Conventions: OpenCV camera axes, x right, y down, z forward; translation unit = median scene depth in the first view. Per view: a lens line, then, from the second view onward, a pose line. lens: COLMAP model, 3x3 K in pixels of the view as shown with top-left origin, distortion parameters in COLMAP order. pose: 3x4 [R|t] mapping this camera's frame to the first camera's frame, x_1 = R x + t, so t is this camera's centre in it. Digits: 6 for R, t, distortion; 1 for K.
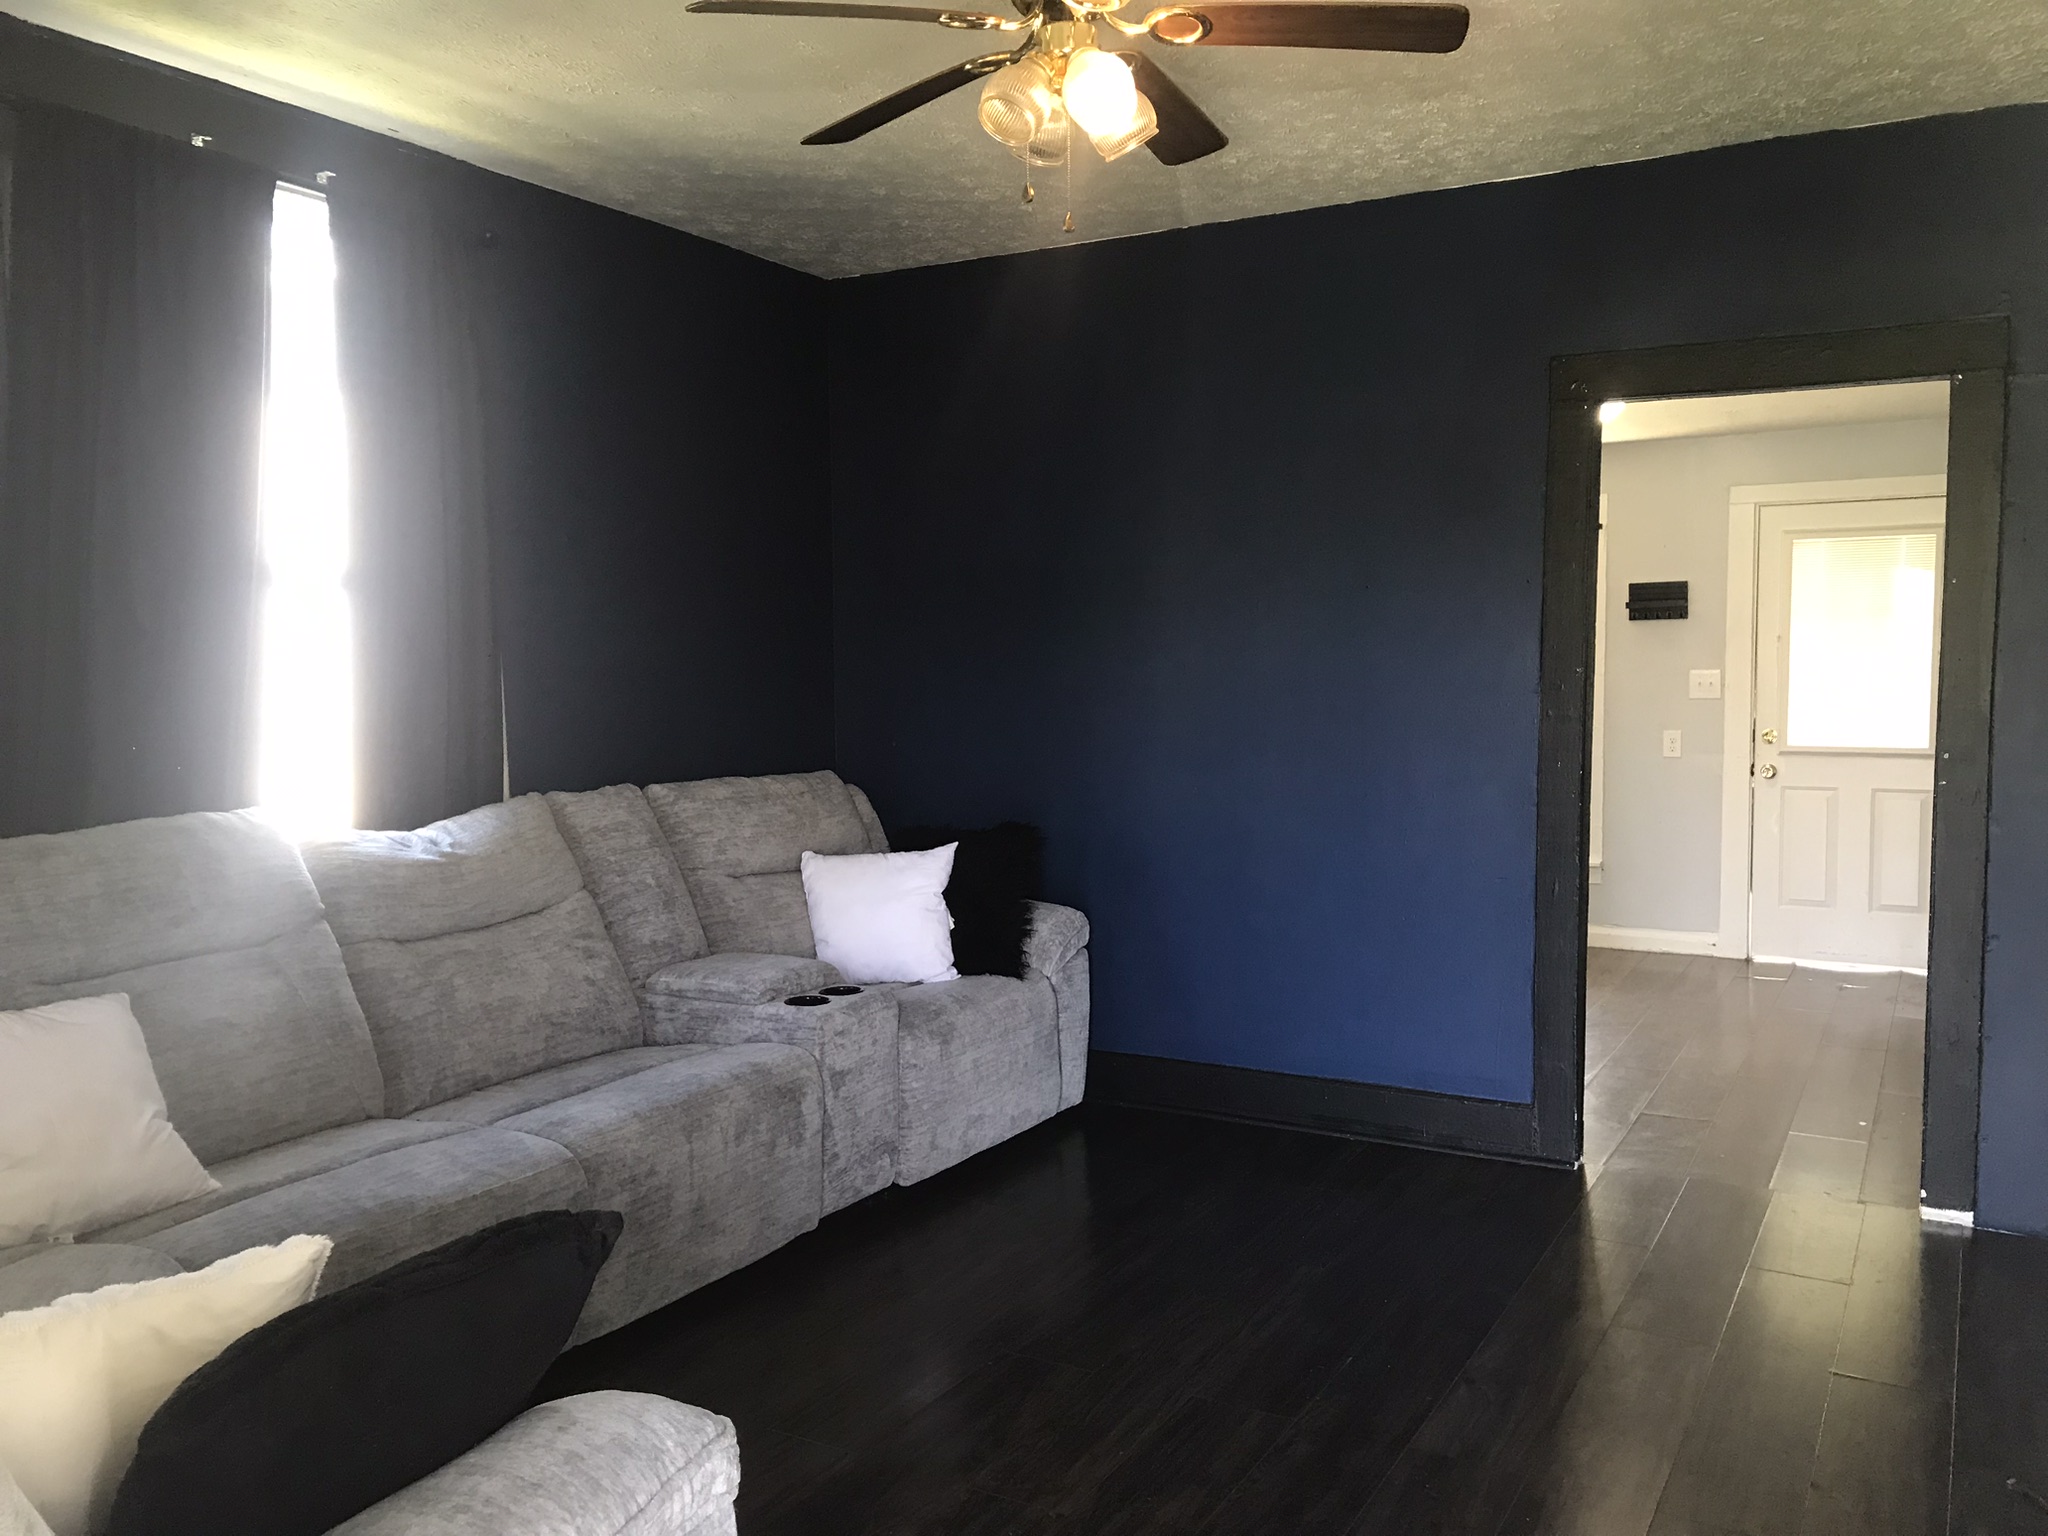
lens RADIAL K [[1670.2, 0, 1024.5], [0, 1670.2, 782.9], [0, 0, 1]] dist [0.044248, -0.050345]
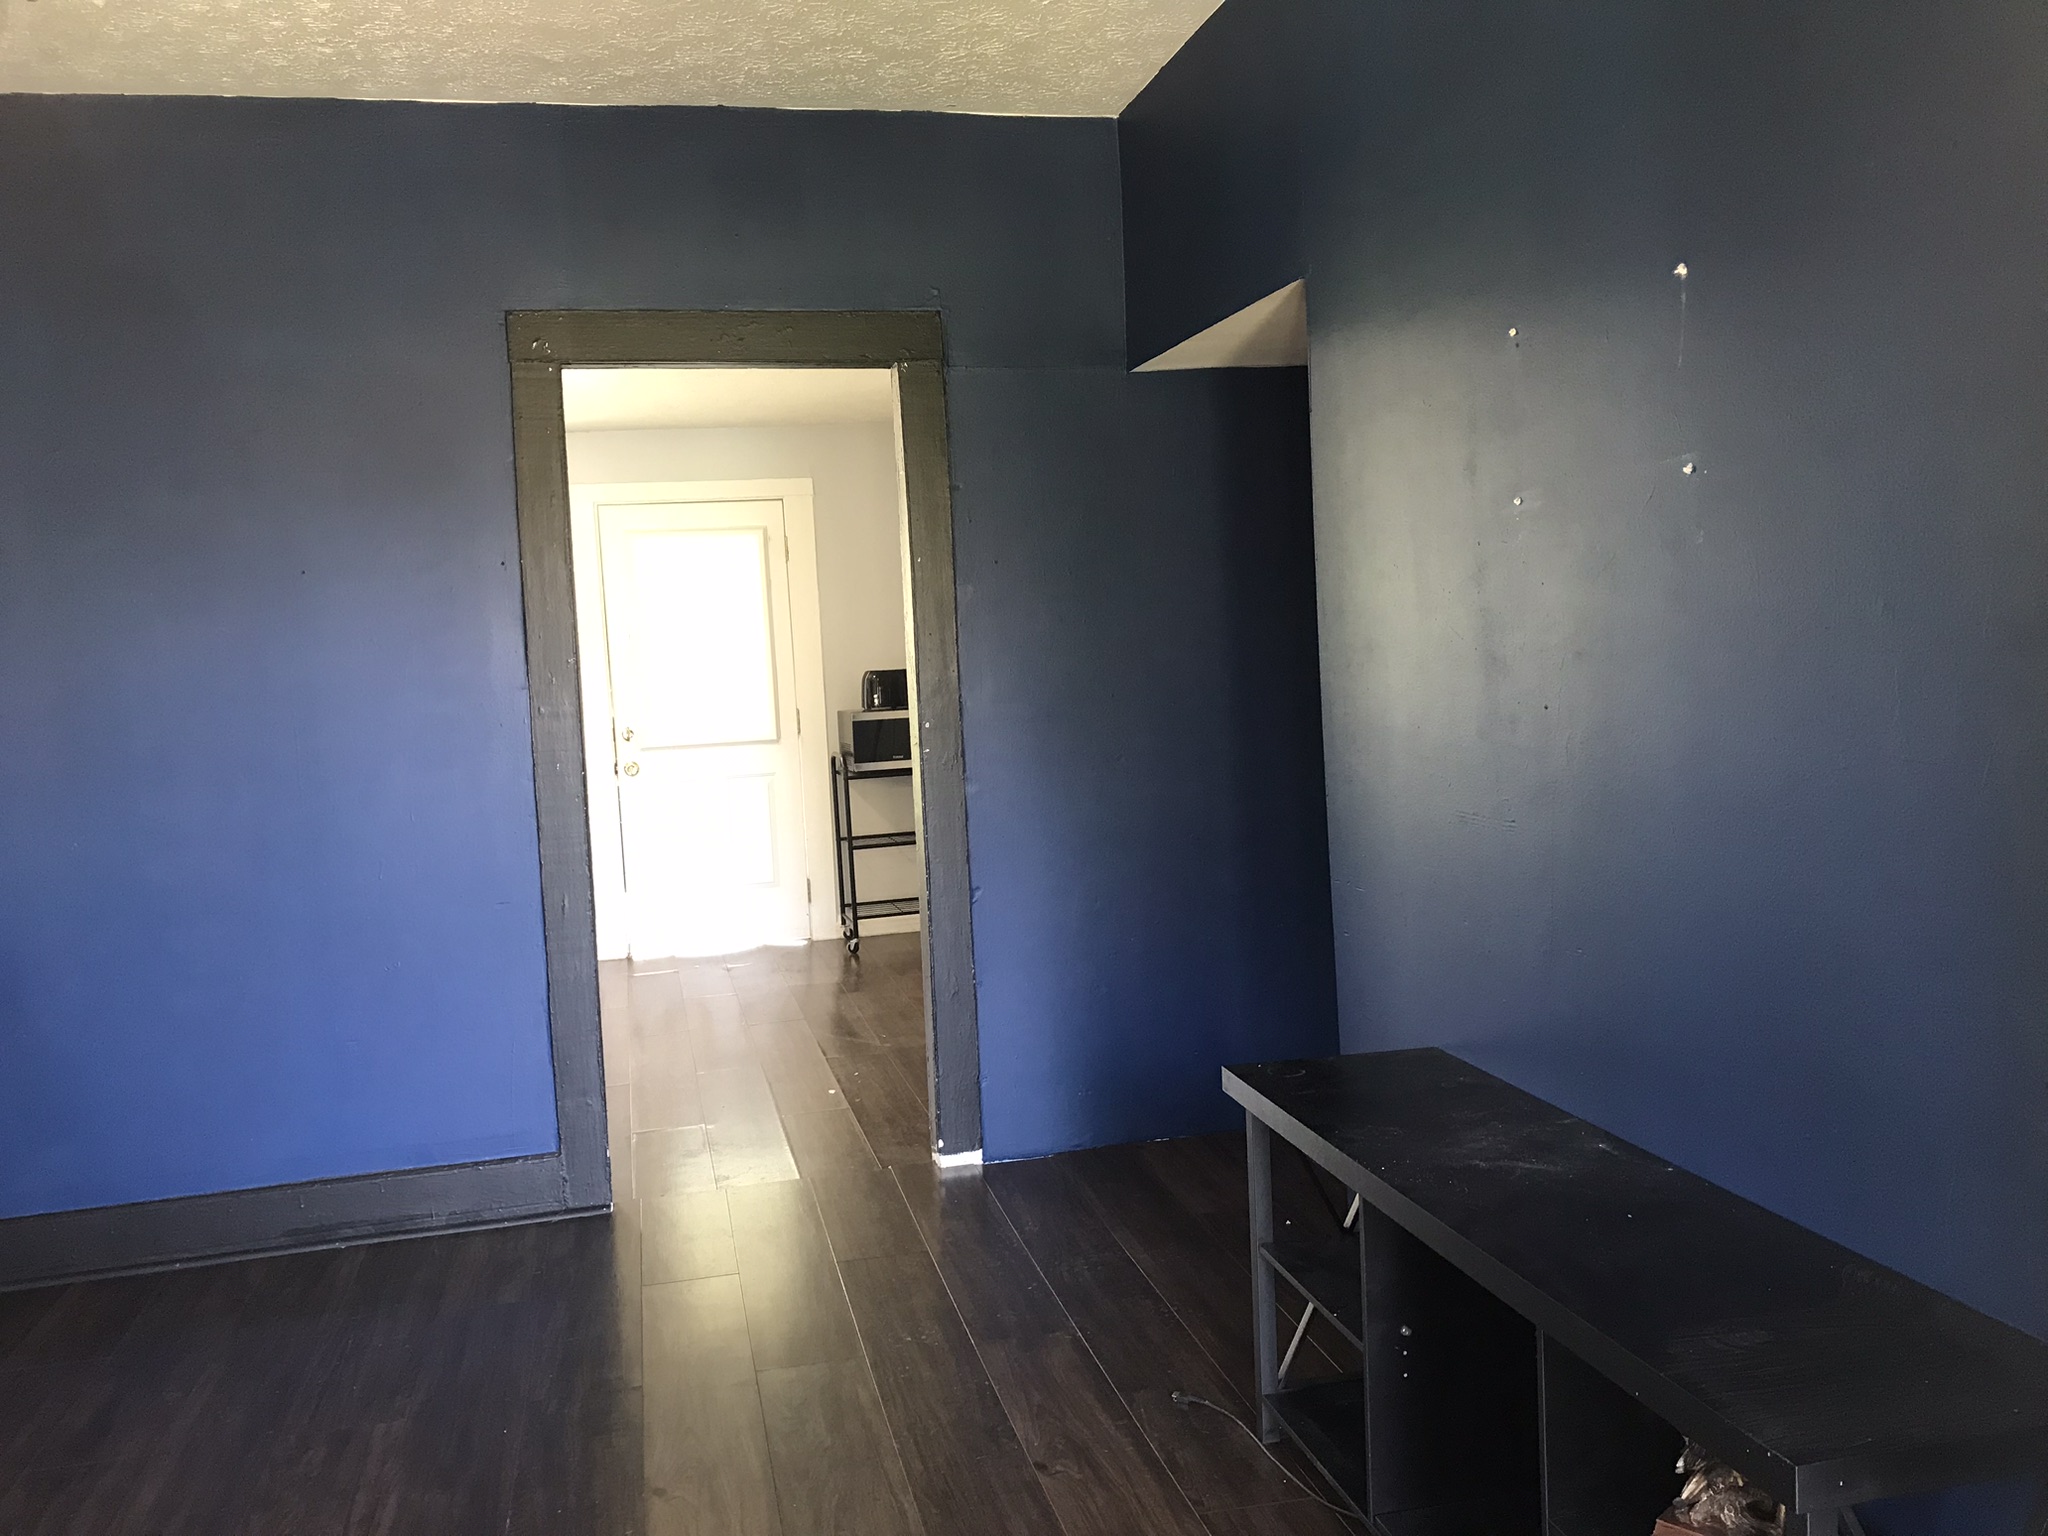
lens RADIAL K [[1670.2, 0, 1044.8], [0, 1670.2, 759.1], [0, 0, 1]] dist [0.044248, -0.050345]
pose [[0.731074, -0.080807, 0.677496, -0.093657], [0.099087, 0.995009, 0.011754, 0.000311], [-0.675065, 0.058538, 0.735433, 0.159425]]
